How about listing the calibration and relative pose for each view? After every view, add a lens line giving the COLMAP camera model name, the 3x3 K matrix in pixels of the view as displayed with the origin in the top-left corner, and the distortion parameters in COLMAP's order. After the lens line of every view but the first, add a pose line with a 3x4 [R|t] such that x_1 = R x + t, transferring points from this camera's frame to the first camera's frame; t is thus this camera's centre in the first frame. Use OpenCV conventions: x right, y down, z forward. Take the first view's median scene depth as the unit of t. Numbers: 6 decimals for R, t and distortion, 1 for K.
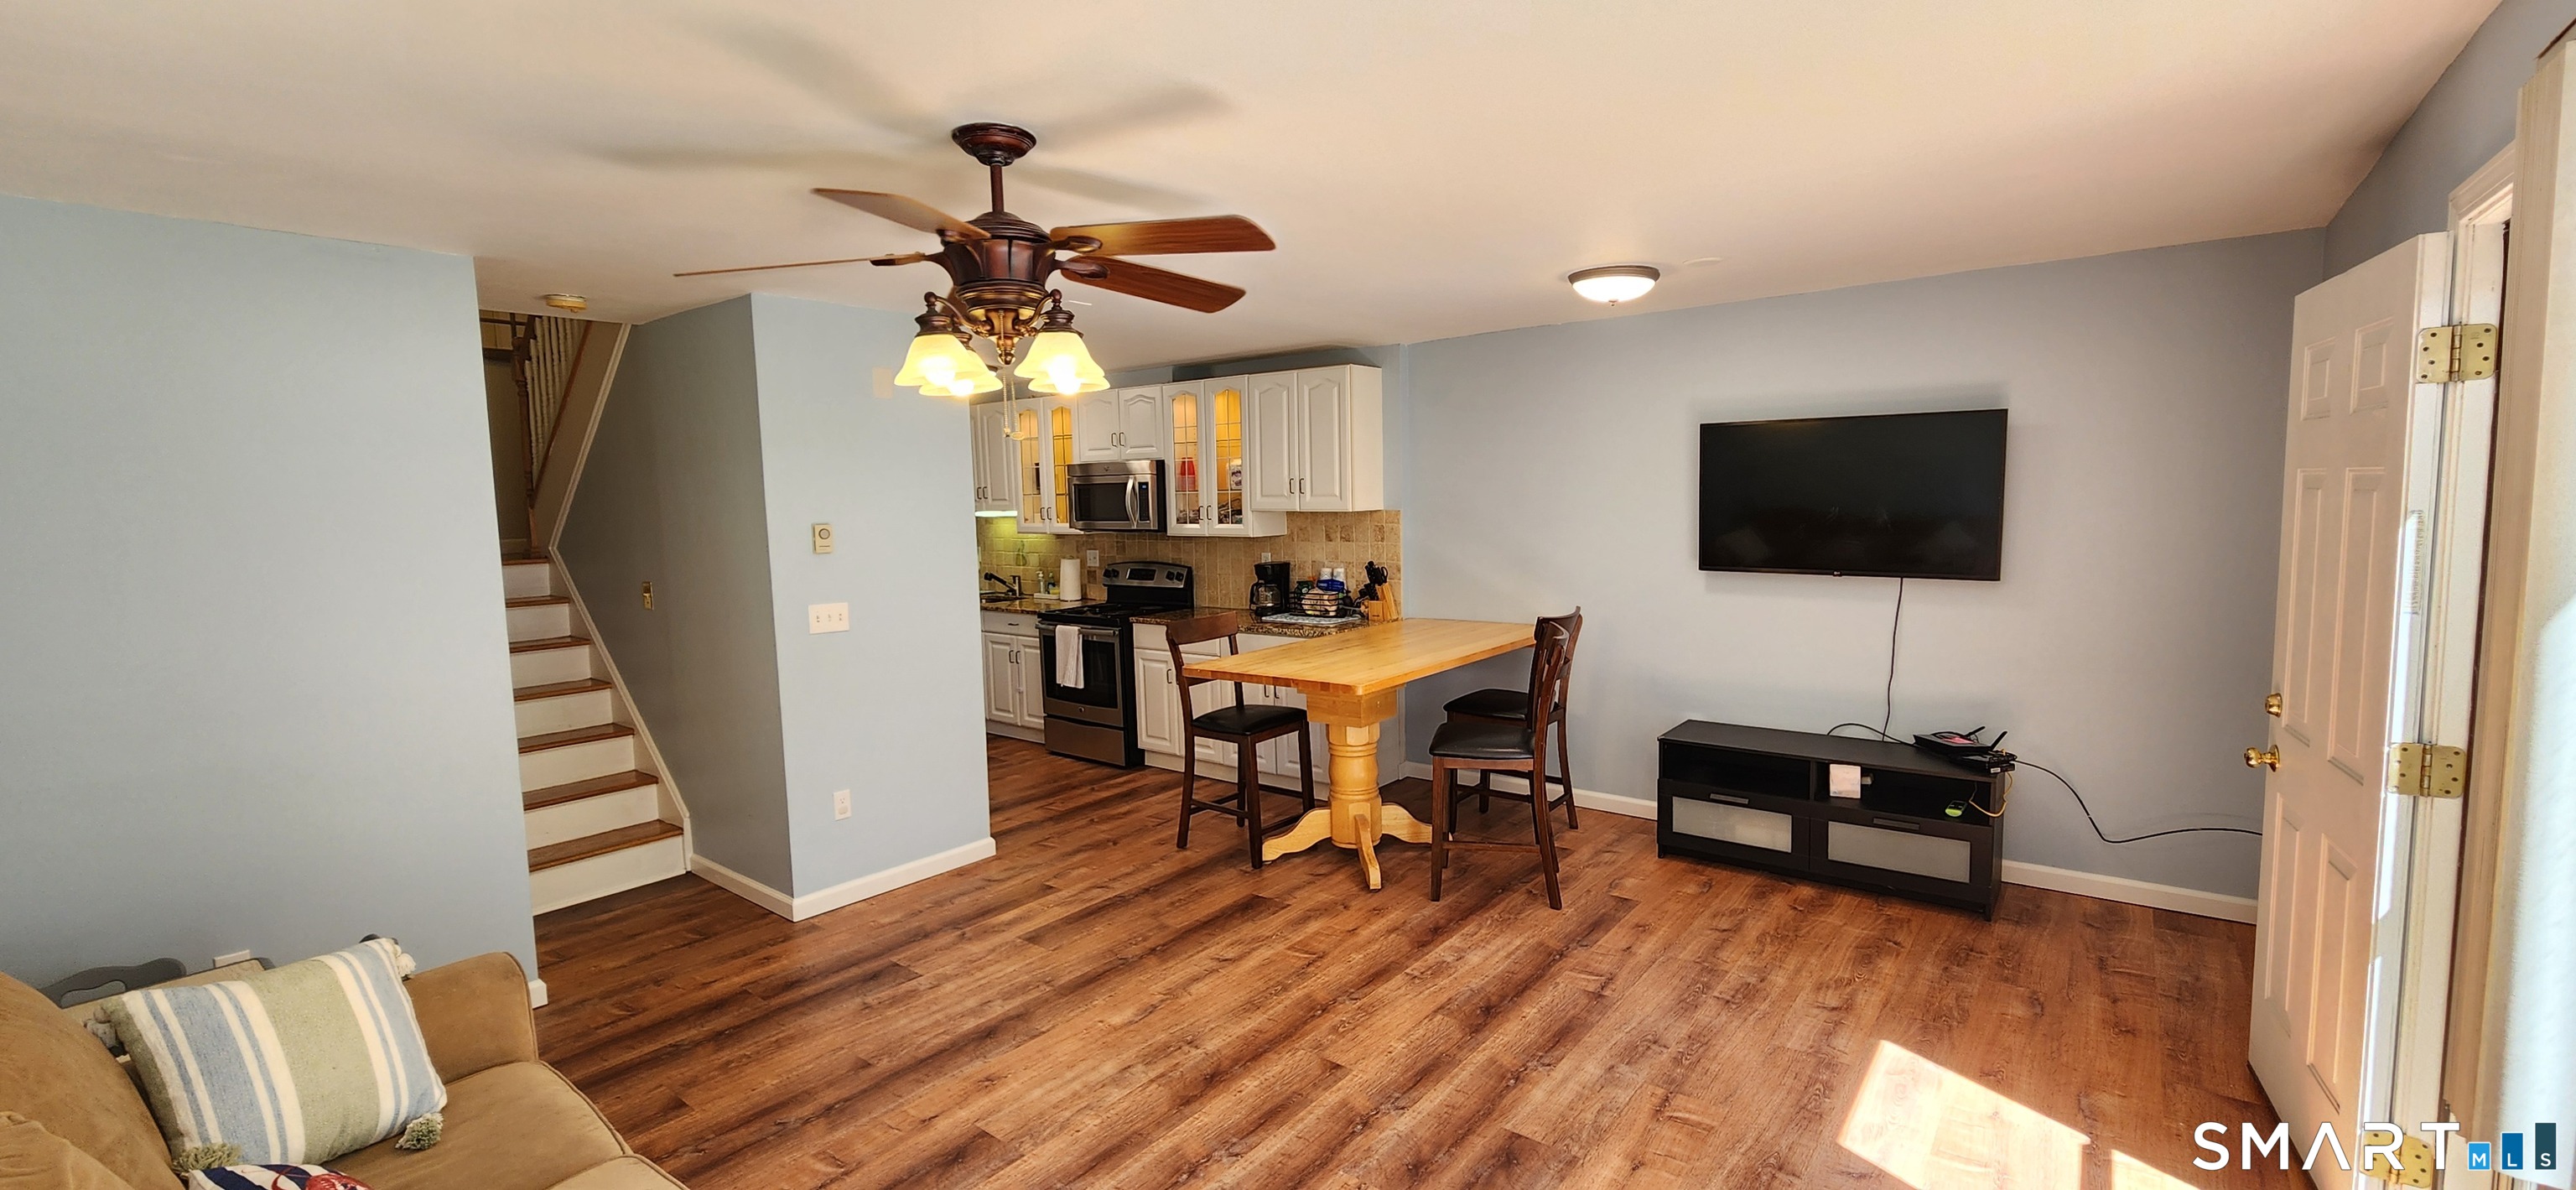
lens RADIAL K [[1051.9, 0, 1293.9], [0, 1051.9, 588.3], [0, 0, 1]] dist [-0.001462, -0.000033]
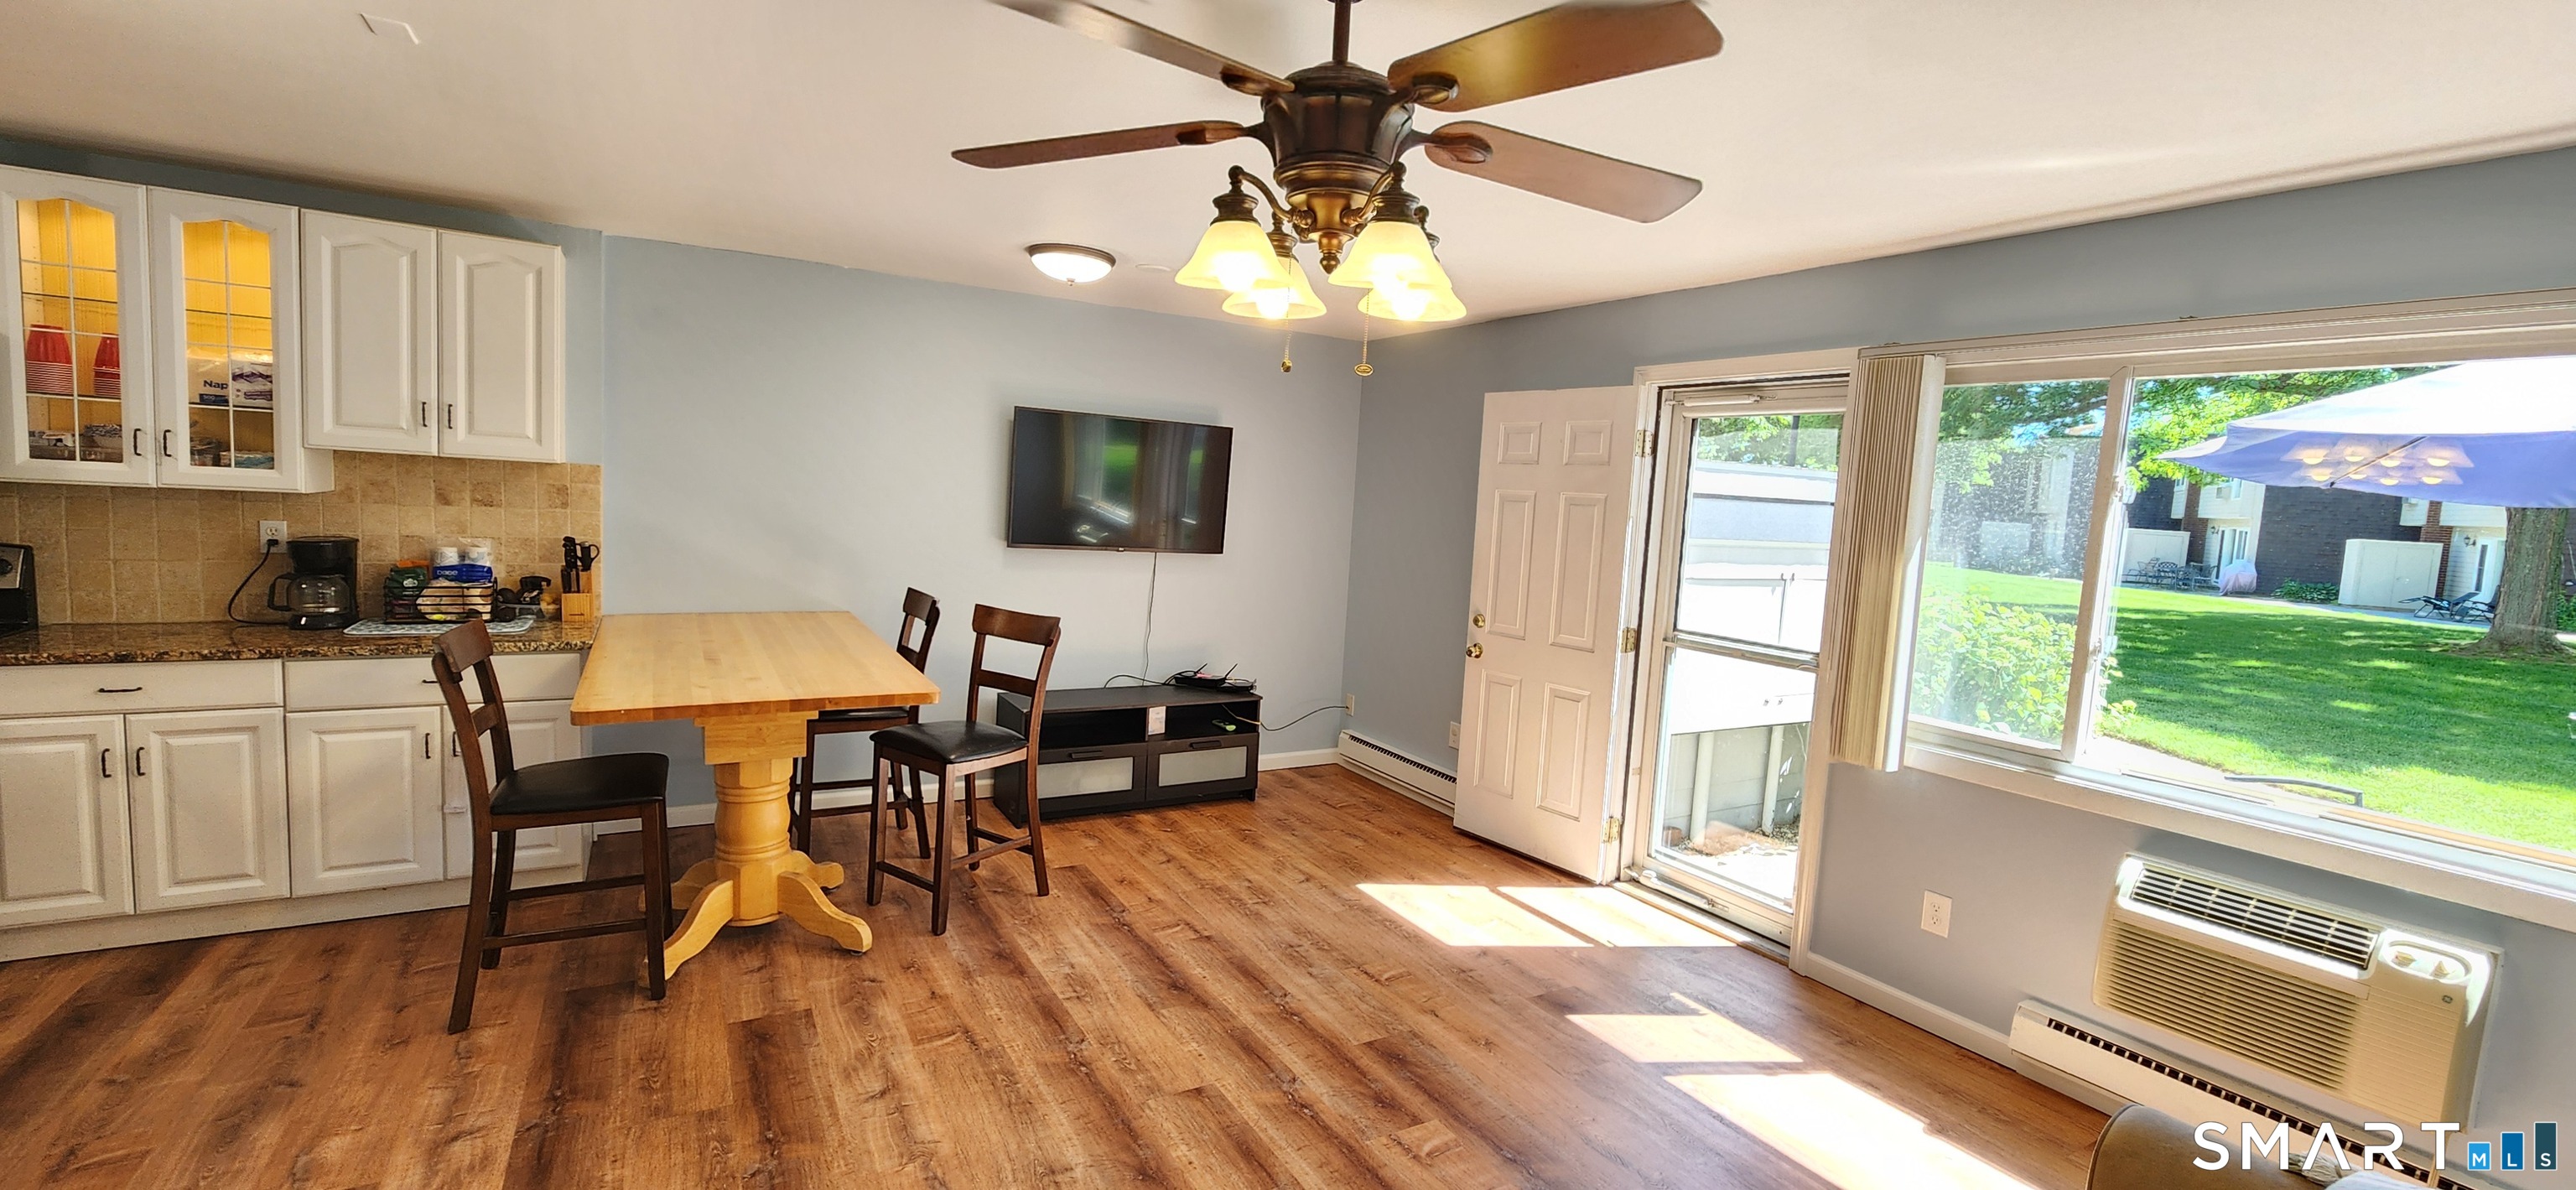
lens RADIAL K [[1045.6, 0, 1286.5], [0, 1045.6, 589.3], [0, 0, 1]] dist [-0.001412, -0.000067]
pose [[0.362376, -0.042919, 0.931043, -0.528275], [0.019225, 0.999071, 0.038572, -0.011276], [-0.931834, 0.003922, 0.362865, 0.412667]]
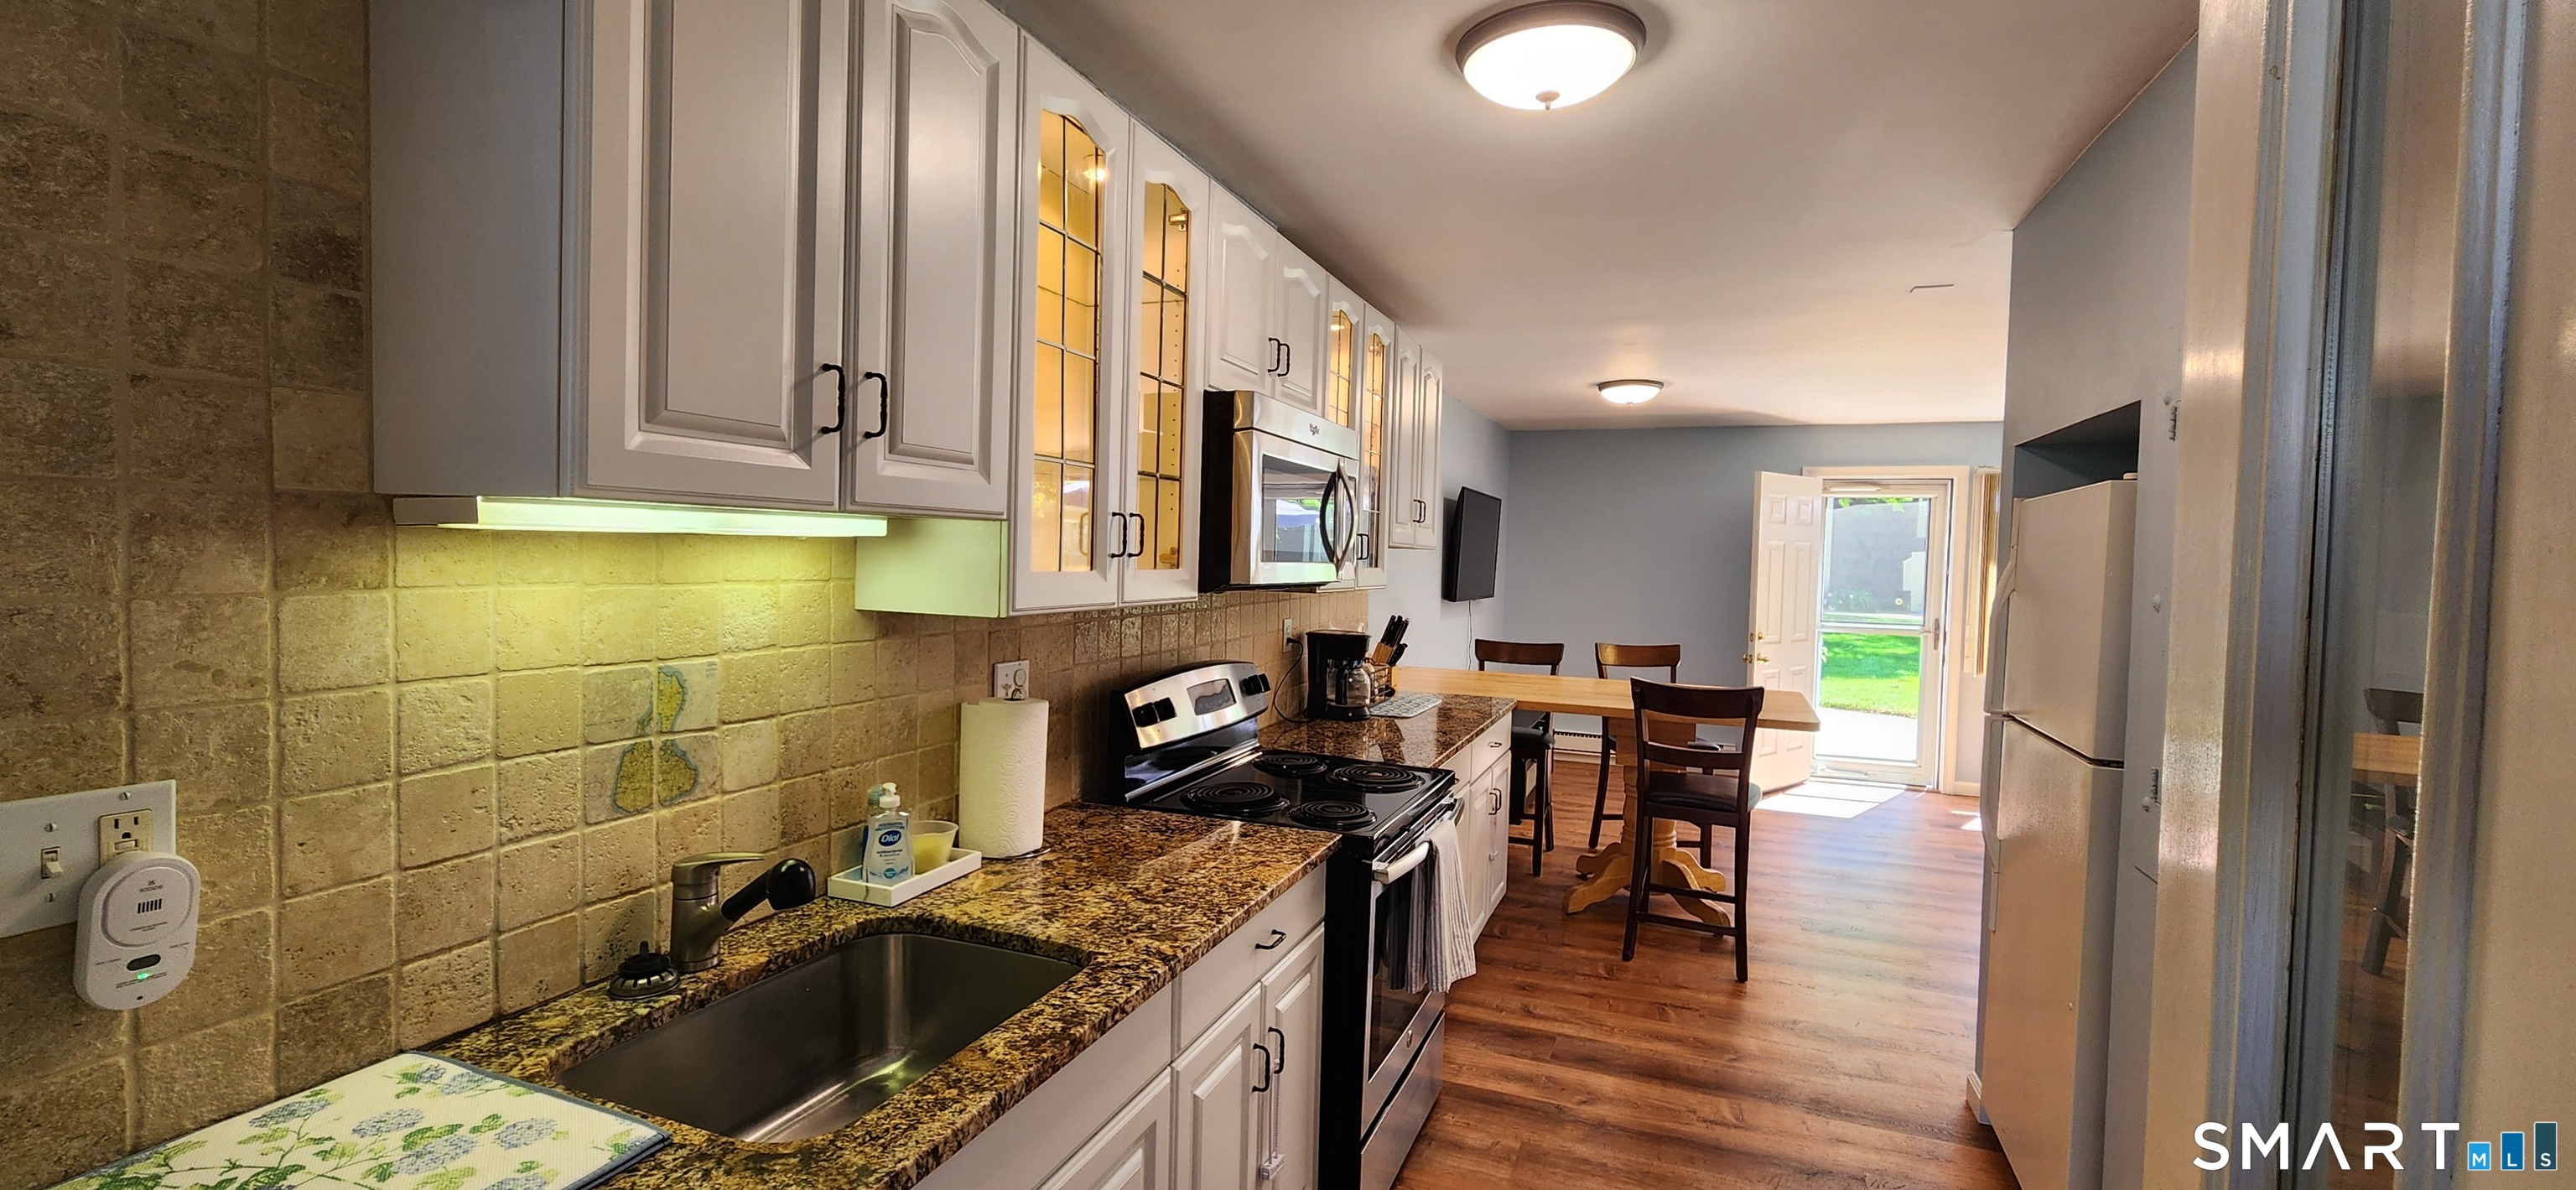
lens RADIAL K [[1051.9, 0, 1293.9], [0, 1051.9, 588.3], [0, 0, 1]] dist [-0.001462, -0.000033]
pose [[-0.286503, -0.011045, 0.958016, -0.848548], [0.076892, 0.996443, 0.034483, -0.104008], [-0.954989, 0.083543, -0.284635, 1.709545]]
